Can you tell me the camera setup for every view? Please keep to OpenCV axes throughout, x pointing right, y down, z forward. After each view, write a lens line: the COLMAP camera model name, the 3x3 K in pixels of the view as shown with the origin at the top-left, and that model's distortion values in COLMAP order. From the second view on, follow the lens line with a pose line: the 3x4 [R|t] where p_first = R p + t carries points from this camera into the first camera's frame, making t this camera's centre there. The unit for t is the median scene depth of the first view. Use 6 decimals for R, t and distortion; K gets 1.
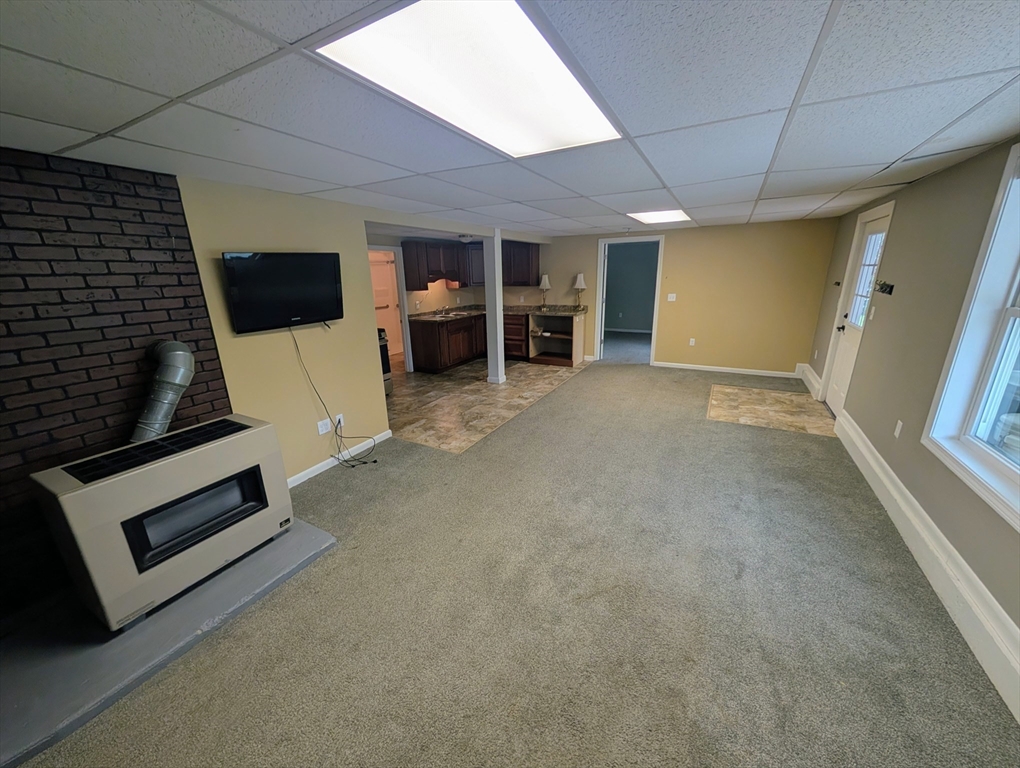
lens RADIAL K [[387.4, 0, 510.4], [0, 387.4, 385.4], [0, 0, 1]] dist [-0.000673, 0.000282]
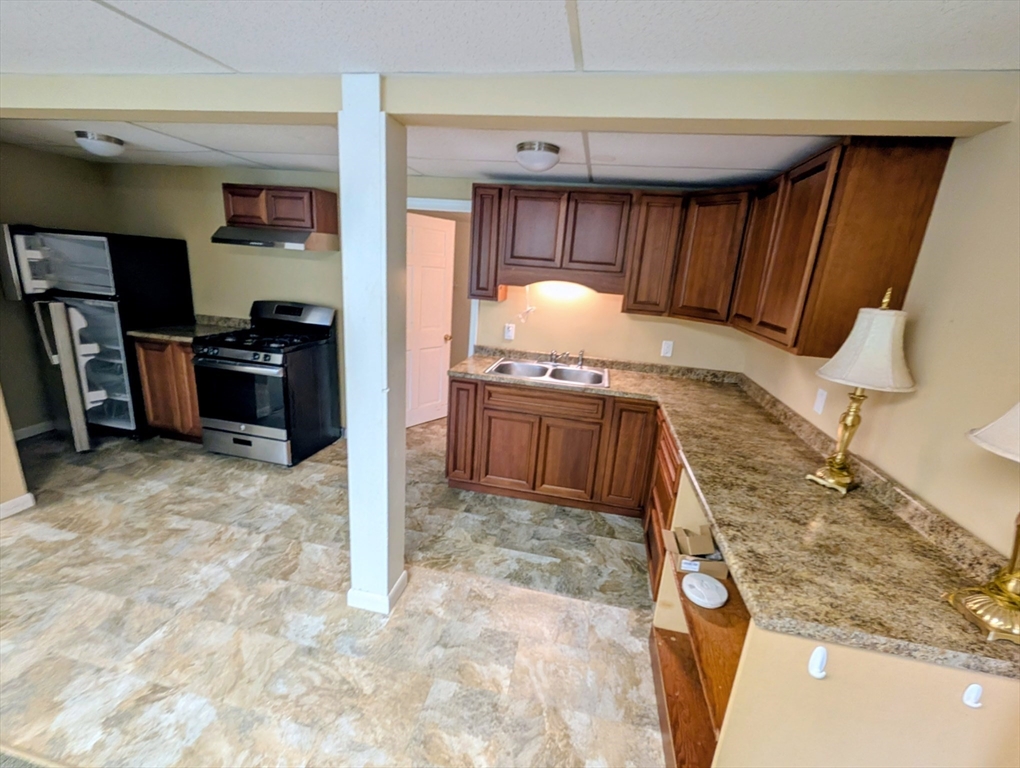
lens RADIAL K [[434.0, 0, 509.1], [0, 434.0, 389.9], [0, 0, 1]] dist [-0.005143, -0.000426]
pose [[0.286198, 0.307305, -0.907554, 0.298066], [-0.340336, 0.918014, 0.203522, -0.304829], [0.895691, 0.250626, 0.367320, 1.018935]]
